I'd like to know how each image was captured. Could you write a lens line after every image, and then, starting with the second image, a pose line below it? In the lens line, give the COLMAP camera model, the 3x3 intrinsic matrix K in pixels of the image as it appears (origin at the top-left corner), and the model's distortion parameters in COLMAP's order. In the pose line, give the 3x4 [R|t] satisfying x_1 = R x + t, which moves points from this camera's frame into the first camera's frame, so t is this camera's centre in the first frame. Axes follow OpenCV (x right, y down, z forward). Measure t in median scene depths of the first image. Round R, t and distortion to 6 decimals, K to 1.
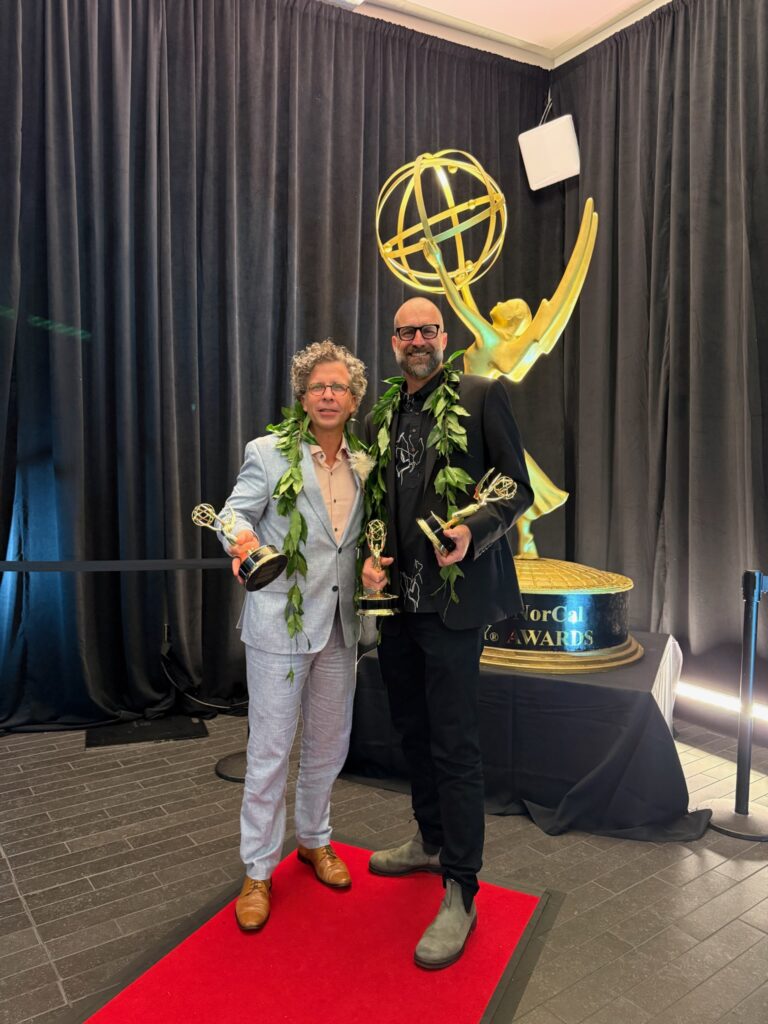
lens RADIAL K [[718.1, 0, 382.7], [0, 718.1, 517.3], [0, 0, 1]] dist [0.002462, -0.006629]
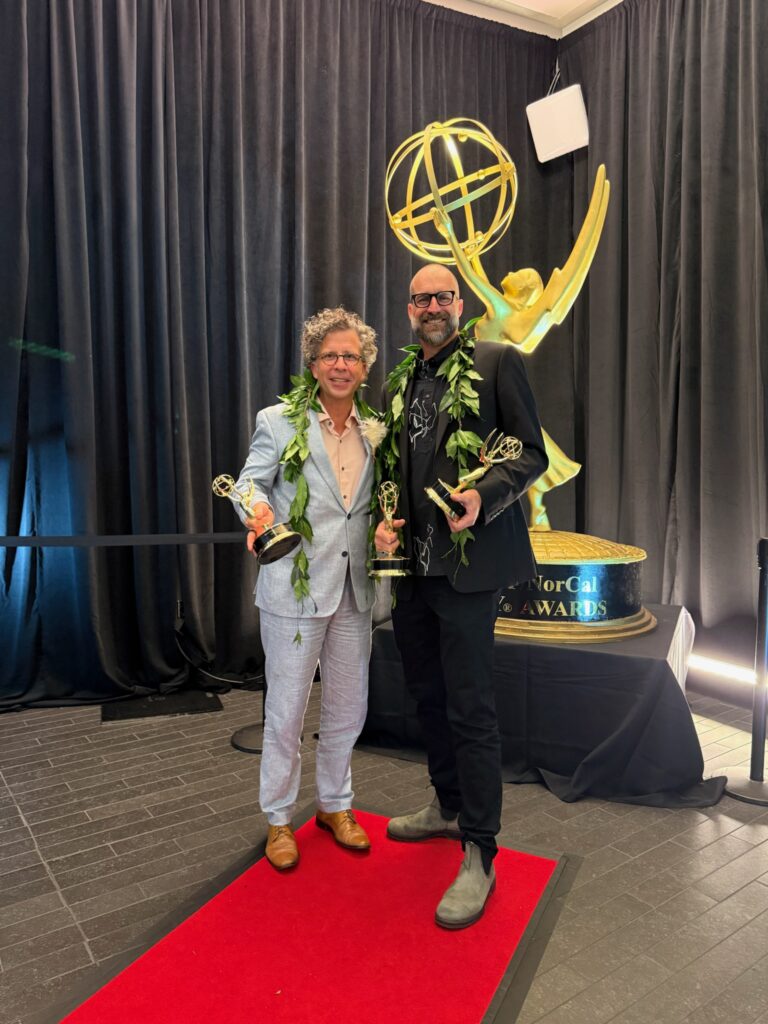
lens RADIAL K [[717.0, 0, 381.7], [0, 717.0, 514.3], [0, 0, 1]] dist [0.005939, -0.009863]
pose [[0.999933, -0.008621, -0.007755, -0.010341], [0.008755, 0.999811, 0.017336, 0.015516], [0.007604, -0.017403, 0.999820, 0.000565]]
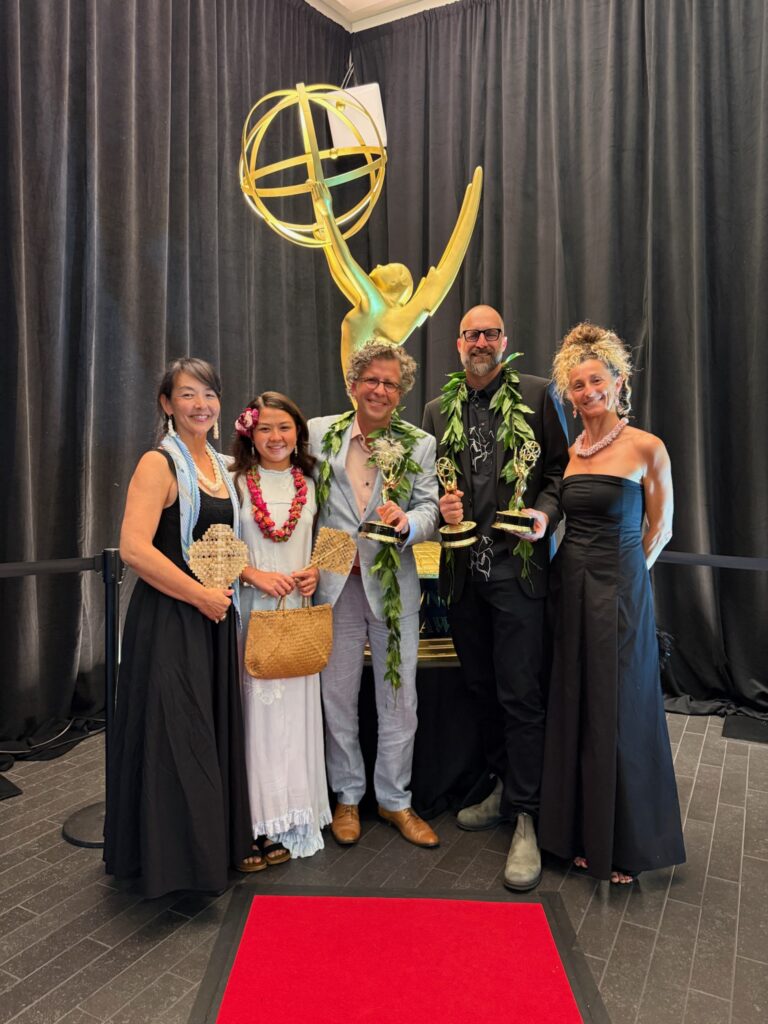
lens RADIAL K [[719.5, 0, 382.0], [0, 719.5, 502.5], [0, 0, 1]] dist [0.038566, -0.047207]
pose [[0.903014, -0.020420, 0.429125, -0.232316], [0.018576, 0.999791, 0.008485, -0.001522], [-0.429209, 0.000309, 0.903205, 0.152950]]
